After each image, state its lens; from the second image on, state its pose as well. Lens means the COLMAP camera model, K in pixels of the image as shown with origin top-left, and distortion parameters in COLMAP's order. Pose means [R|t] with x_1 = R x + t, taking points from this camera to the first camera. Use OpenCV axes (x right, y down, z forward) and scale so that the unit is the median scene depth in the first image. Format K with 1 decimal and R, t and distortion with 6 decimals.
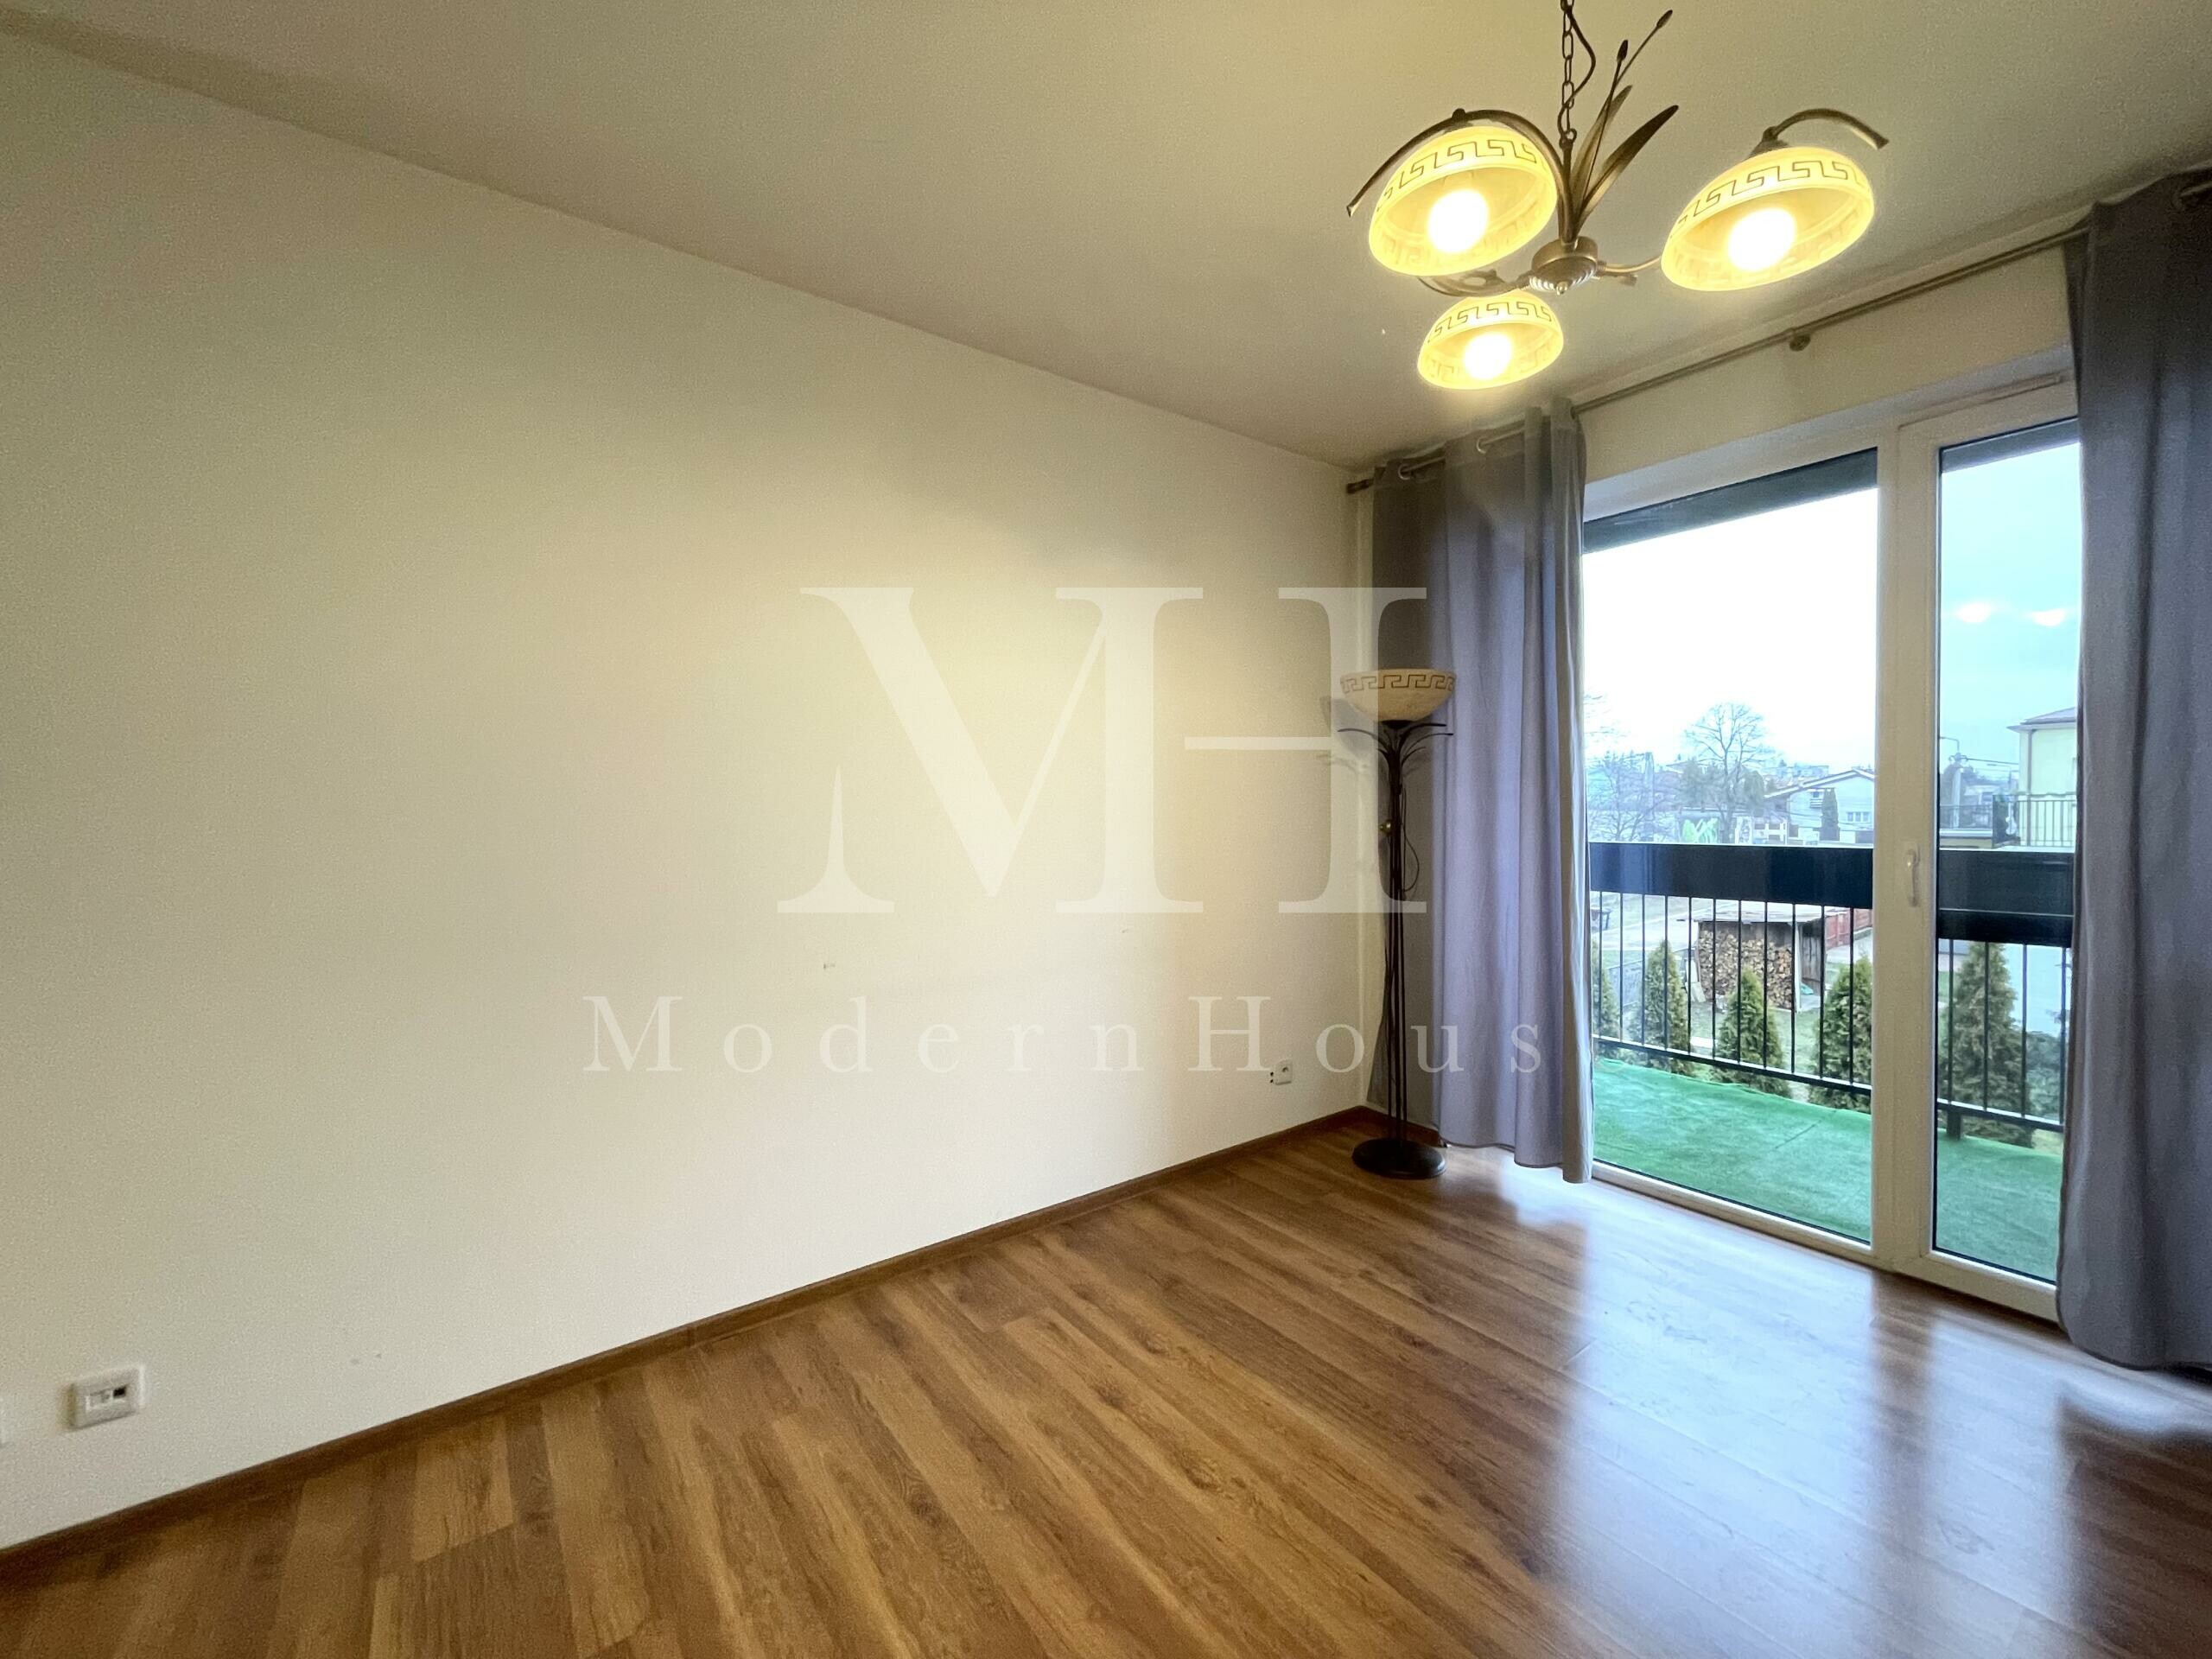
lens RADIAL K [[889.4, 0, 1097.6], [0, 889.4, 821.2], [0, 0, 1]] dist [0.001311, -0.000116]
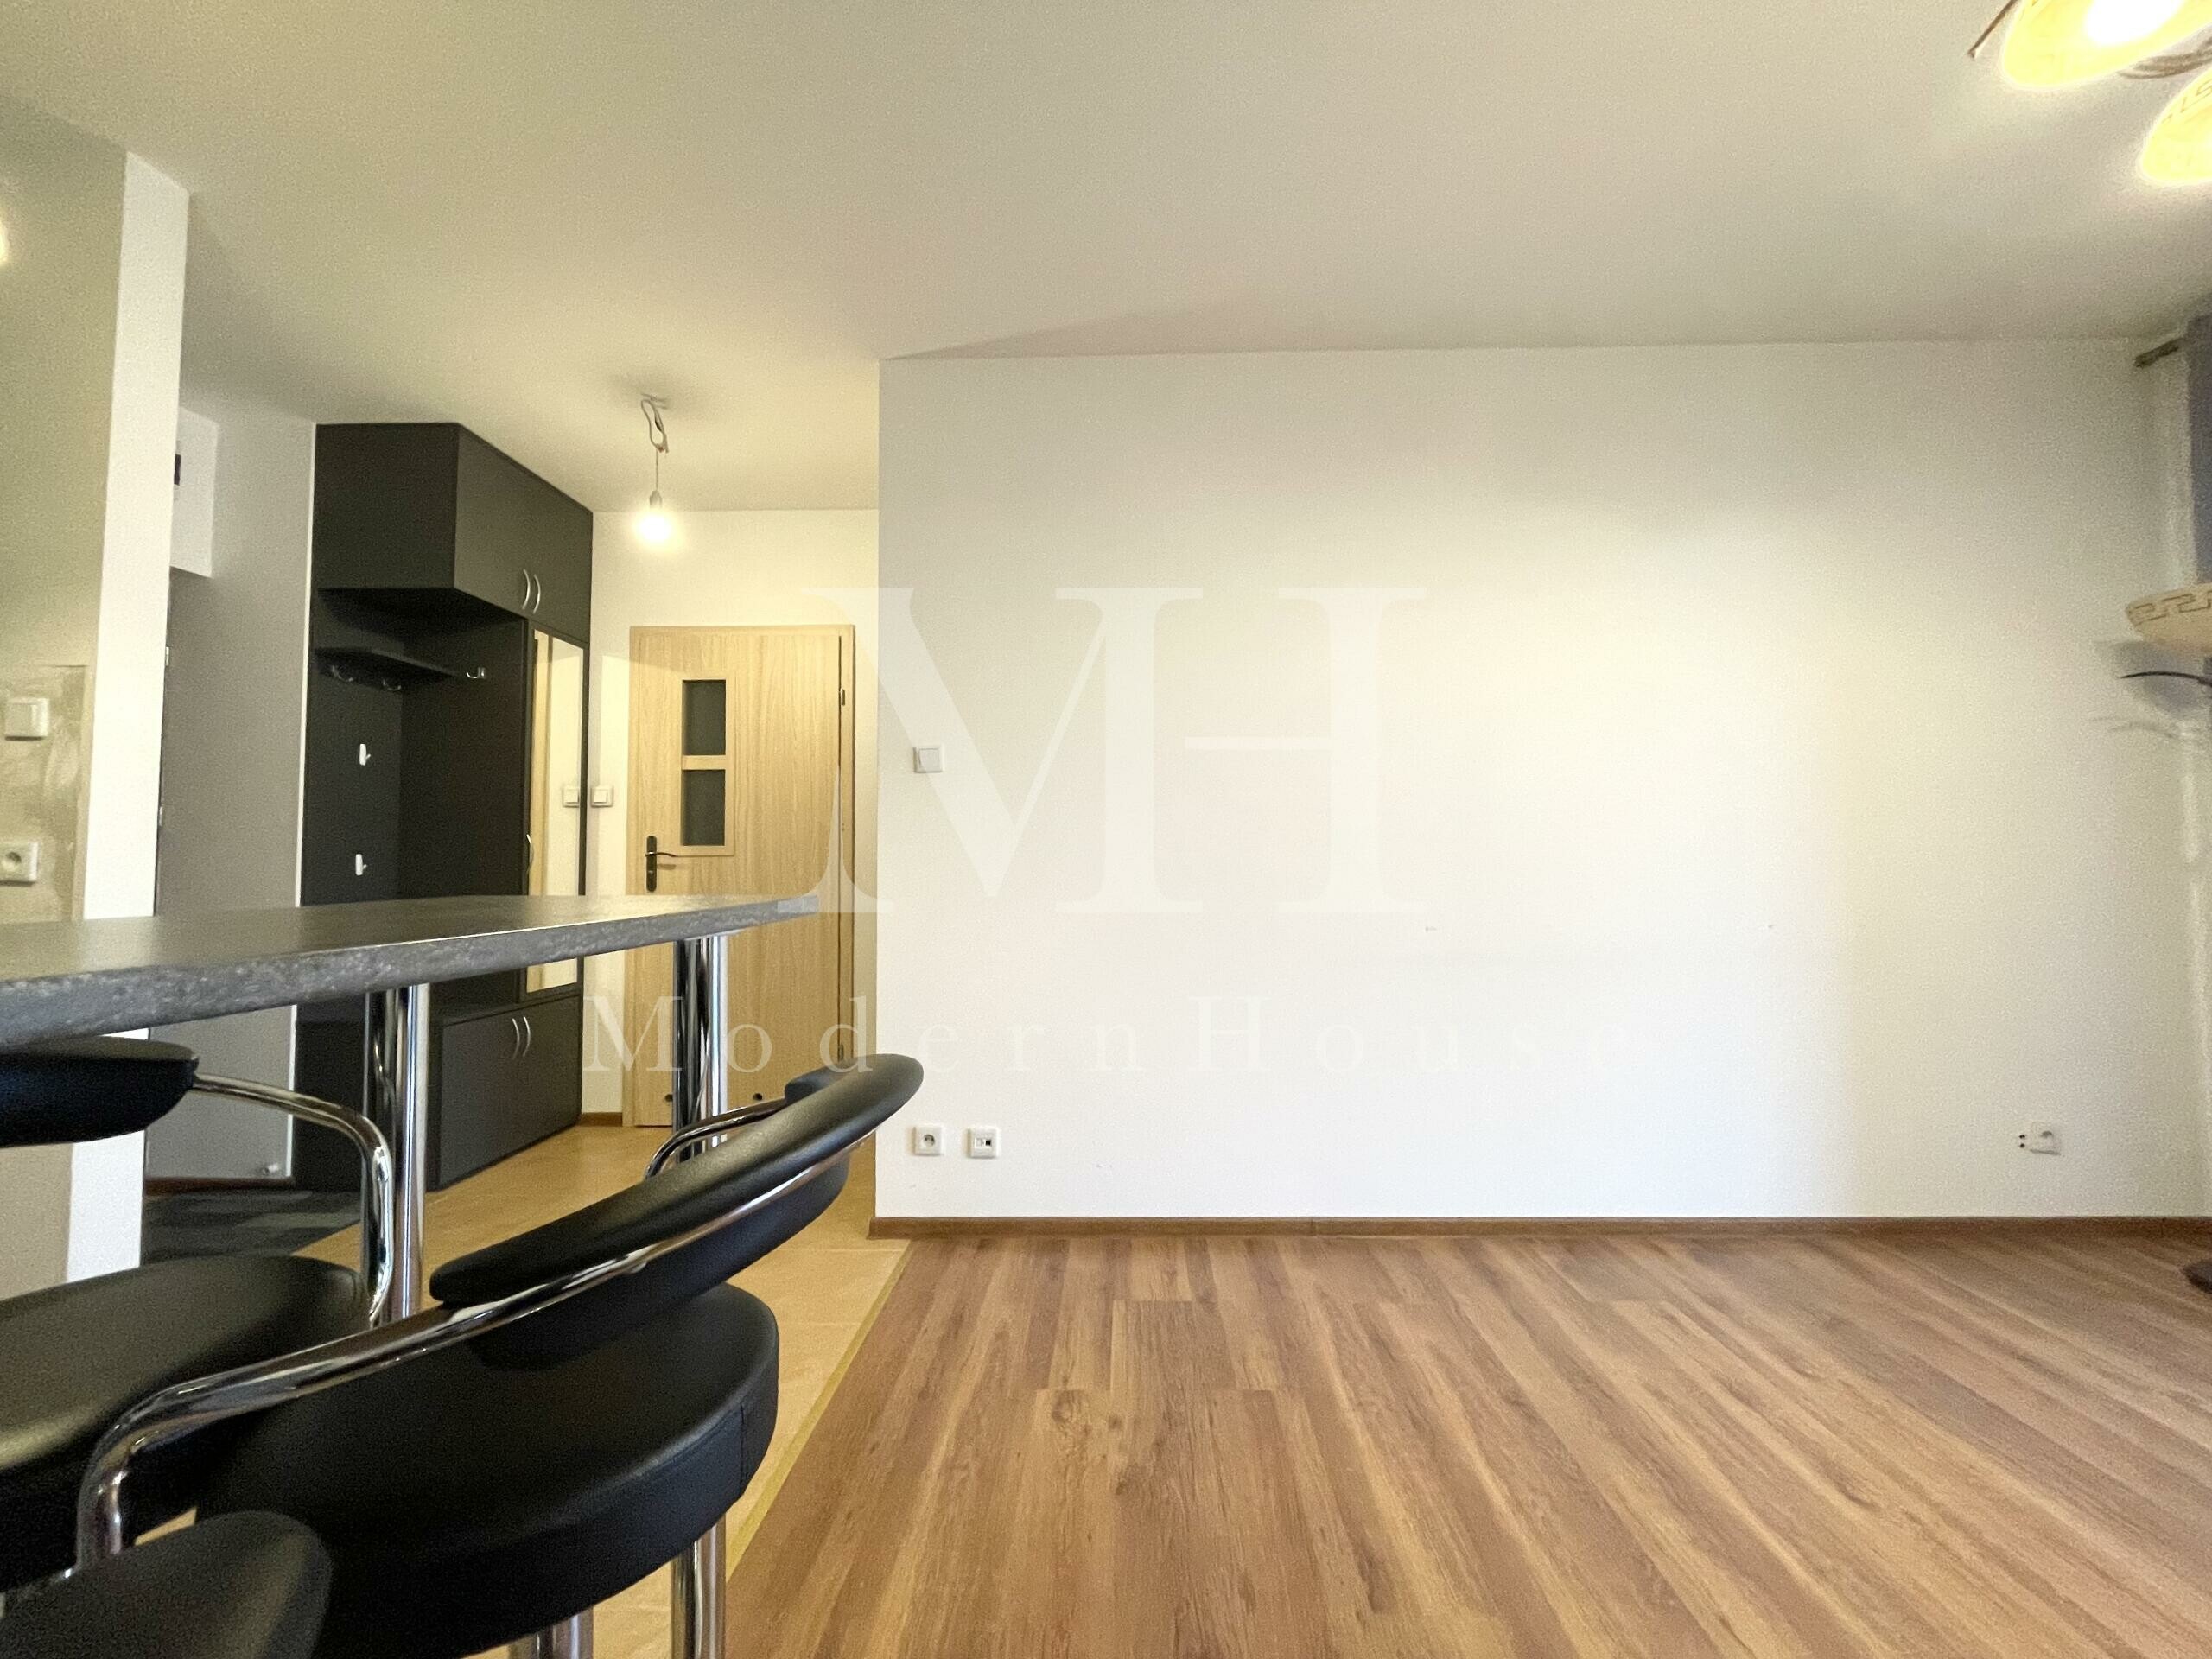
lens RADIAL K [[891.1, 0, 1106.0], [0, 891.1, 829.5], [0, 0, 1]] dist [-0.001704, -0.000699]
pose [[0.794323, -0.019880, -0.607170, 0.066172], [-0.017327, 0.998316, -0.055355, 0.129671], [0.607248, 0.054491, 0.792641, -0.165753]]
